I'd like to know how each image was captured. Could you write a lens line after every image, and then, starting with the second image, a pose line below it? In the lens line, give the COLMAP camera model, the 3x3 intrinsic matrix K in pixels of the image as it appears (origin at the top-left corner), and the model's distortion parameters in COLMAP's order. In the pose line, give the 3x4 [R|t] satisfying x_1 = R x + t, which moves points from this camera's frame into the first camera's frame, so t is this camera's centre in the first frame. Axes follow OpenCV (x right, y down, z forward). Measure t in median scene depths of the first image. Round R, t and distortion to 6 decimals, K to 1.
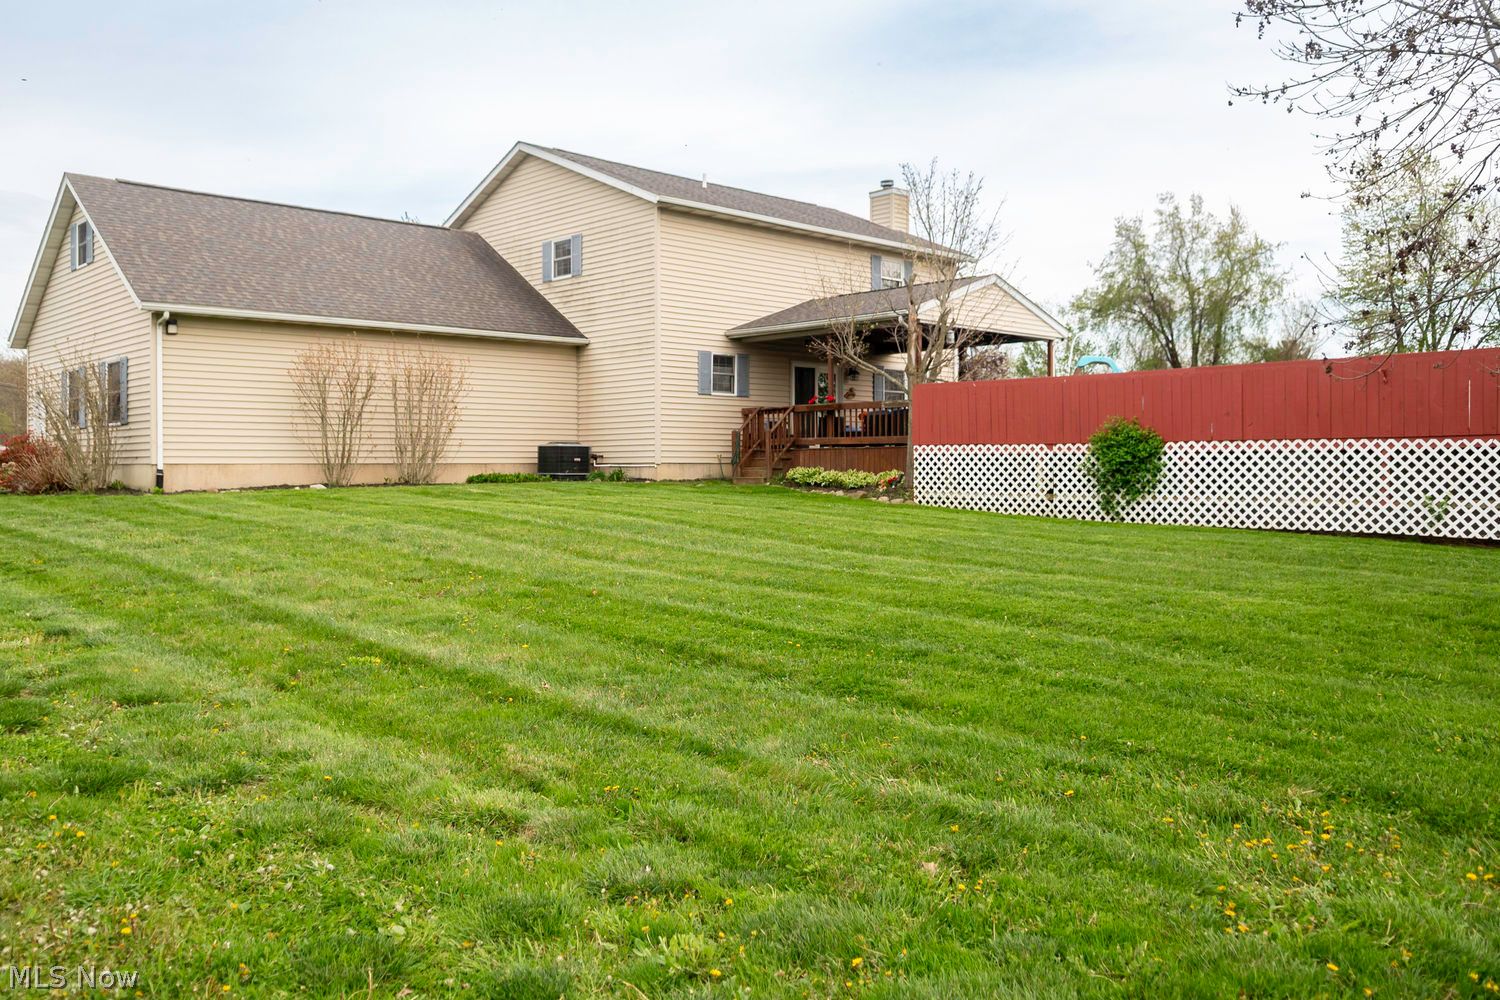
lens RADIAL K [[1180.2, 0, 750.0], [0, 1180.2, 500.0], [0, 0, 1]] dist [-0.013581, -0.007745]
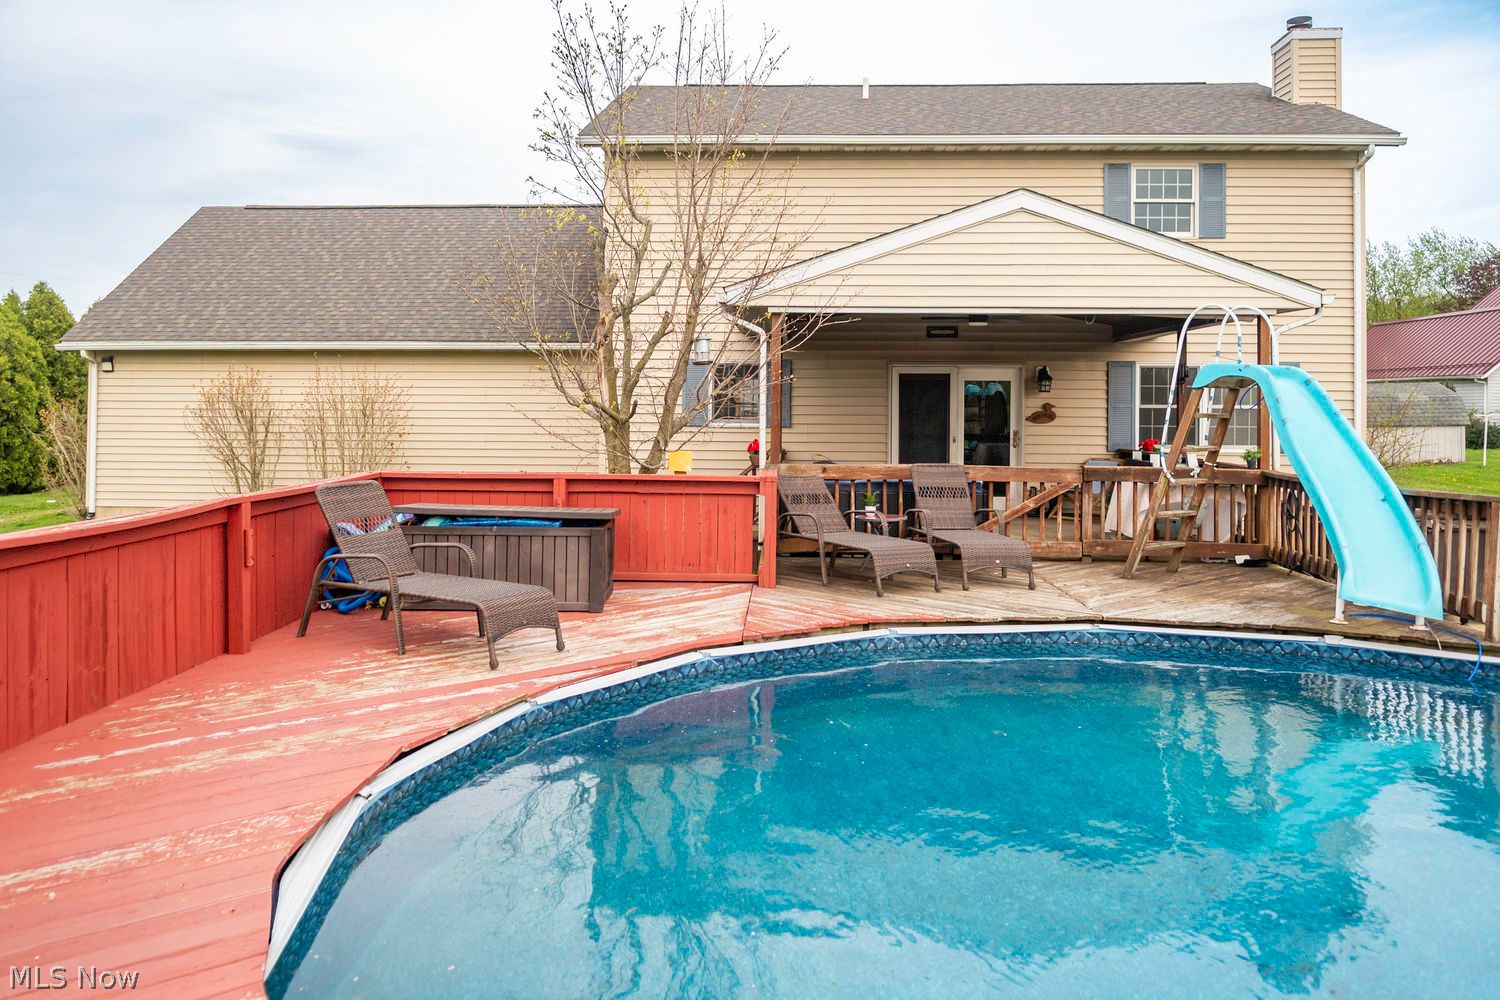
lens RADIAL K [[1180.2, 0, 750.0], [0, 1180.2, 500.0], [0, 0, 1]] dist [-0.013581, -0.007745]
pose [[0.668972, 0.029897, -0.742686, 0.418800], [-0.055810, 0.998391, -0.010081, -0.039568], [0.741189, 0.048193, 0.669564, 0.564734]]
